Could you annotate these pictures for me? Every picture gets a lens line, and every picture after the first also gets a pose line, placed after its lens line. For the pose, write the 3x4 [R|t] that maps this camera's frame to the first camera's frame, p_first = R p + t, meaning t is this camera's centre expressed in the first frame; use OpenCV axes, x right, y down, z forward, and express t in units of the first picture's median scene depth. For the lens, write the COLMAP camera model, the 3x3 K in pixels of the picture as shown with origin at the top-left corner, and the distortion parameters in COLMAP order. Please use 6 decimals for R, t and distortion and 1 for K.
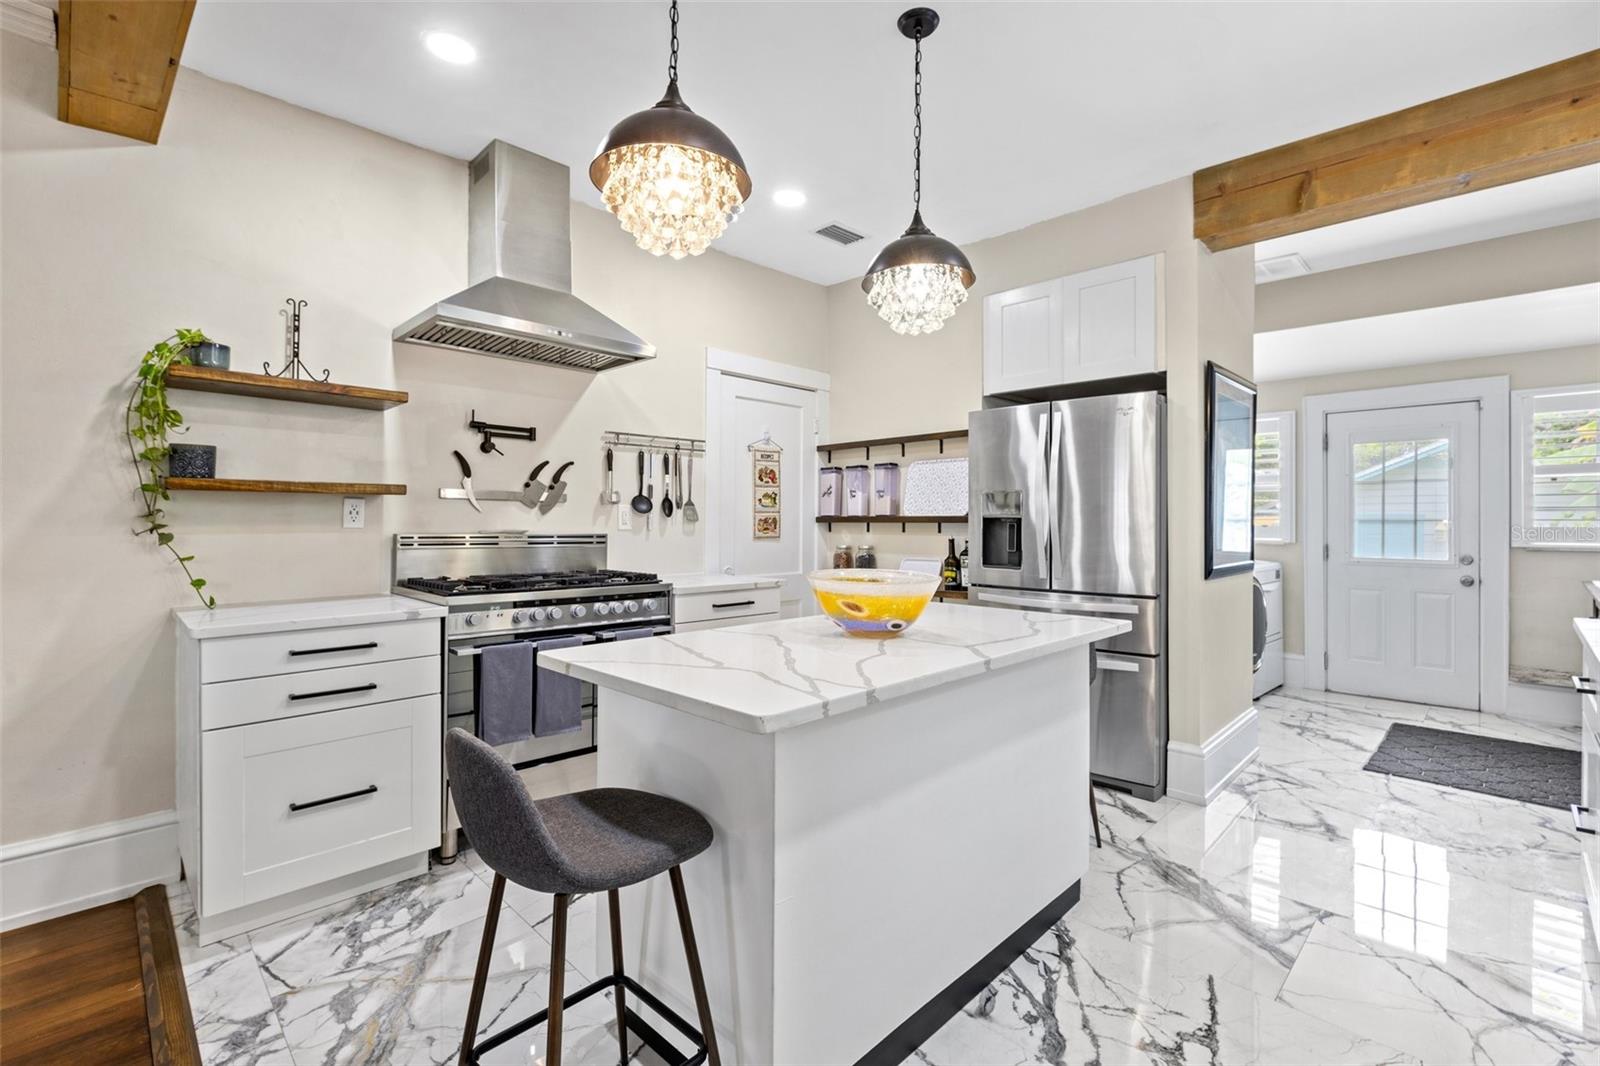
lens RADIAL K [[712.5, 0, 806.9], [0, 712.5, 516.2], [0, 0, 1]] dist [0.003025, -0.001579]
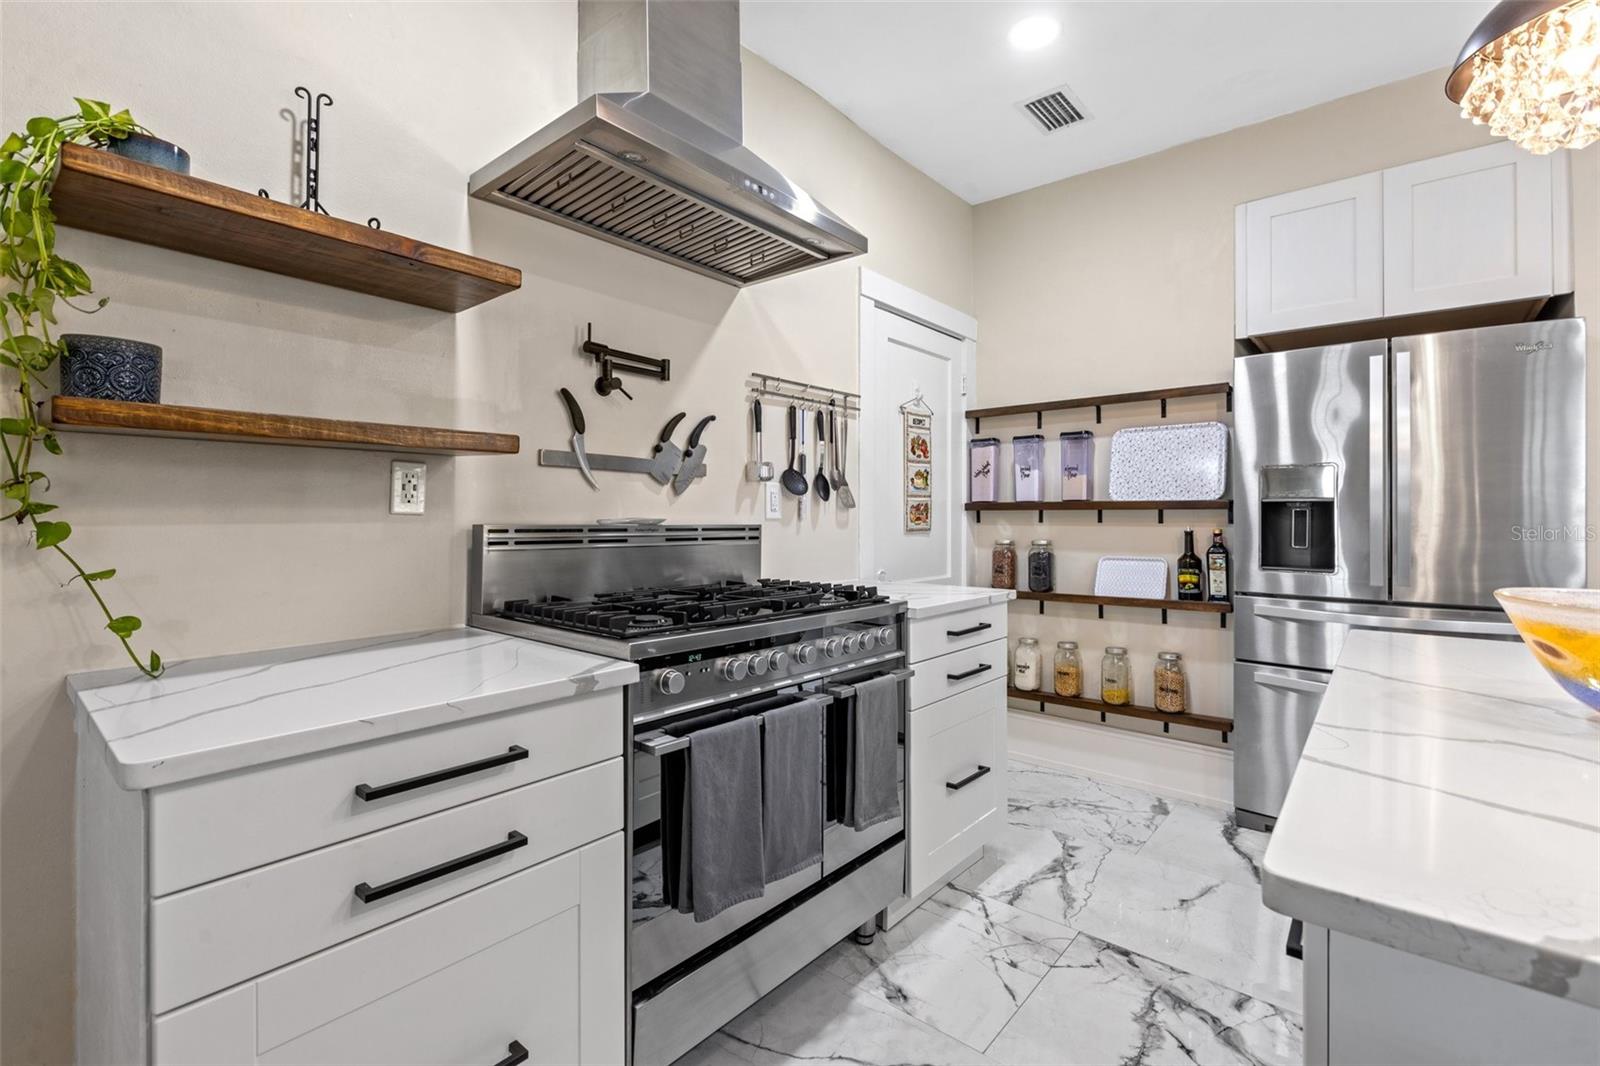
lens RADIAL K [[712.5, 0, 800.8], [0, 712.5, 509.3], [0, 0, 1]] dist [0.003025, -0.001579]
pose [[0.996904, -0.000143, 0.078633, -0.319930], [0.000245, 0.999999, -0.001278, 0.011903], [-0.078633, 0.001293, 0.996903, 0.354791]]
